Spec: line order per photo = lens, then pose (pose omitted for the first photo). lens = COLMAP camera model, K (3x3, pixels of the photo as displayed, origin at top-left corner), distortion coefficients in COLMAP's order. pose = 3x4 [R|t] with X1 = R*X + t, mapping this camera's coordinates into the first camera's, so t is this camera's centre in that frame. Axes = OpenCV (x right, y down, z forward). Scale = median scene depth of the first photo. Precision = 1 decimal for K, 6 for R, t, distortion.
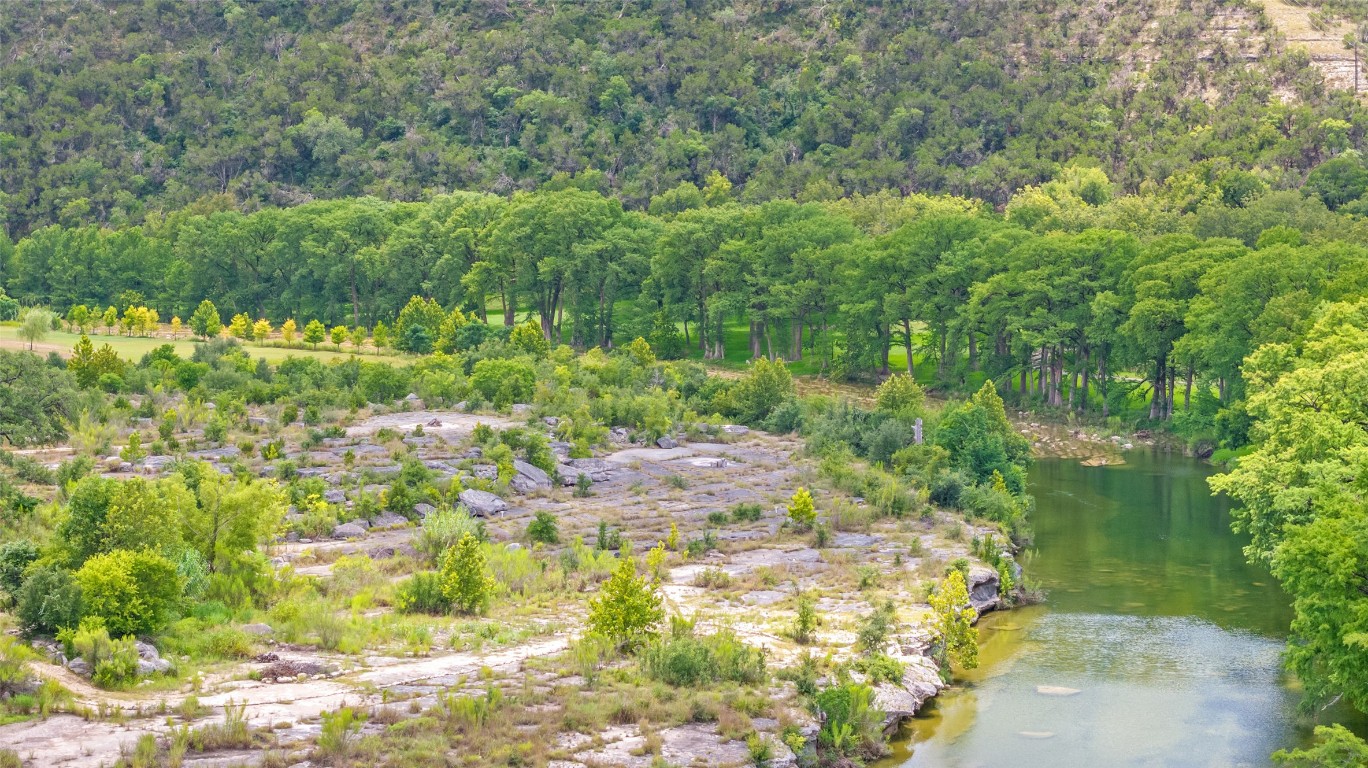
lens RADIAL K [[2806.9, 0, 730.2], [0, 2806.9, 291.7], [0, 0, 1]] dist [-0.046689, 0.000000]
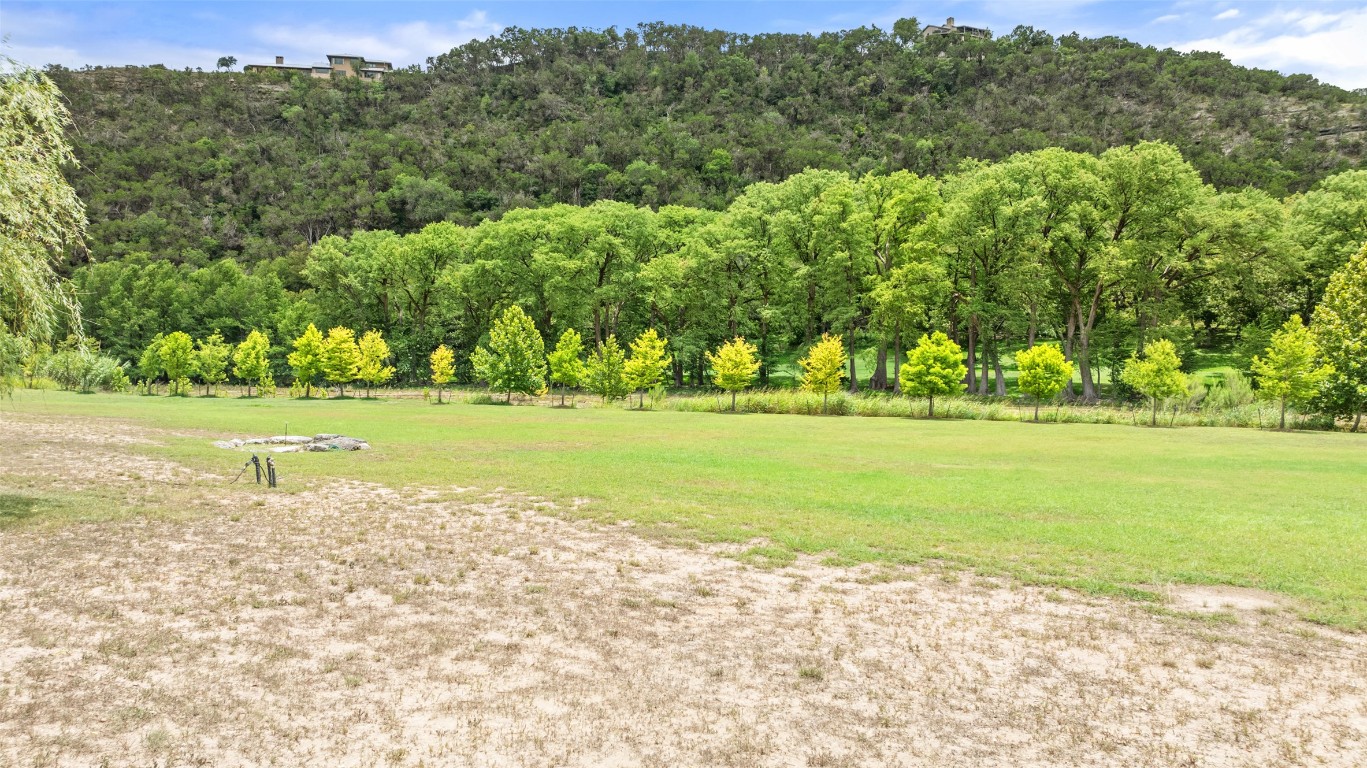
lens RADIAL K [[981.7, 0, 686.2], [0, 981.7, 372.3], [0, 0, 1]] dist [-0.000784, 0.007185]
pose [[0.956326, -0.007495, 0.292207, -0.162256], [0.013518, 0.999736, -0.018598, 0.012779], [-0.291990, 0.021736, 0.956174, 0.669258]]
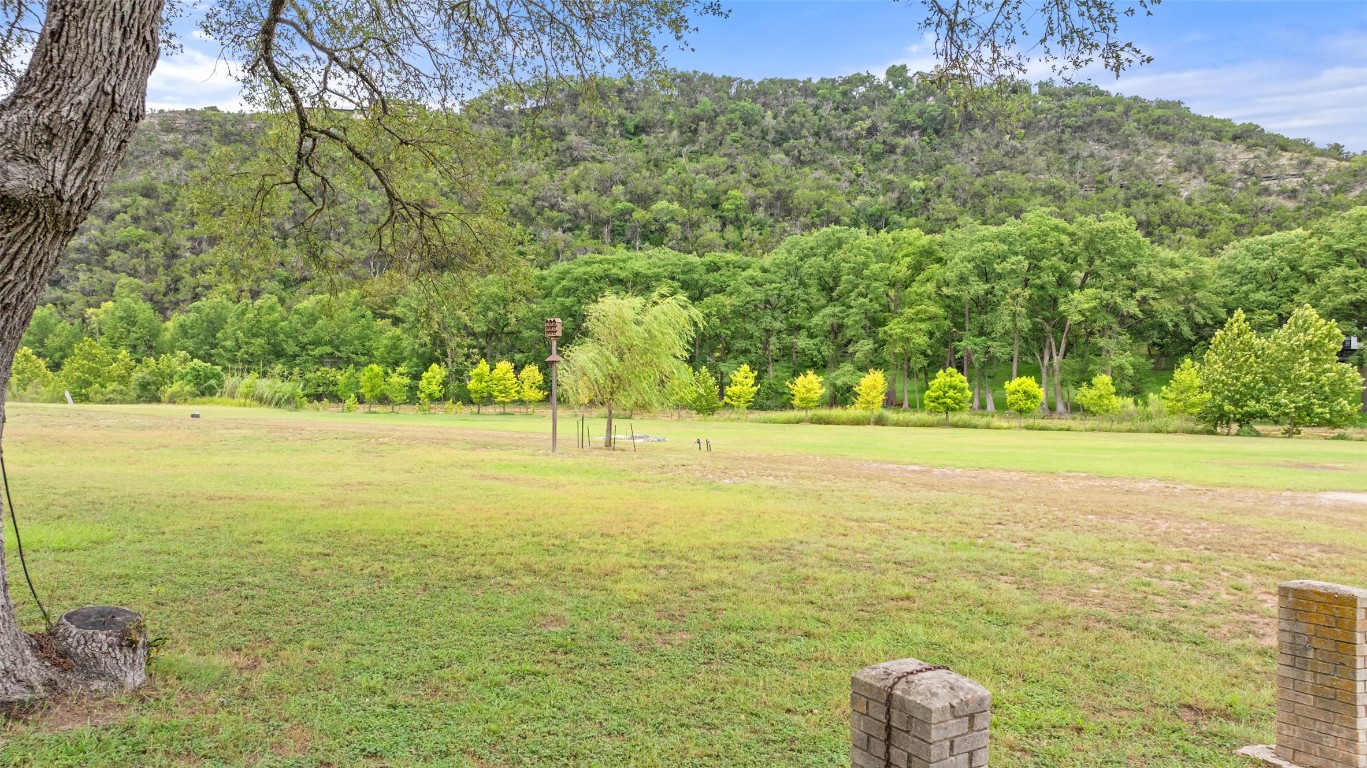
lens RADIAL K [[981.7, 0, 686.7], [0, 981.7, 370.4], [0, 0, 1]] dist [-0.000784, 0.007185]
pose [[0.951086, -0.003430, 0.308907, -0.188757], [0.015160, 0.999252, -0.035583, 0.012145], [-0.308554, 0.038525, 0.950426, 0.633841]]
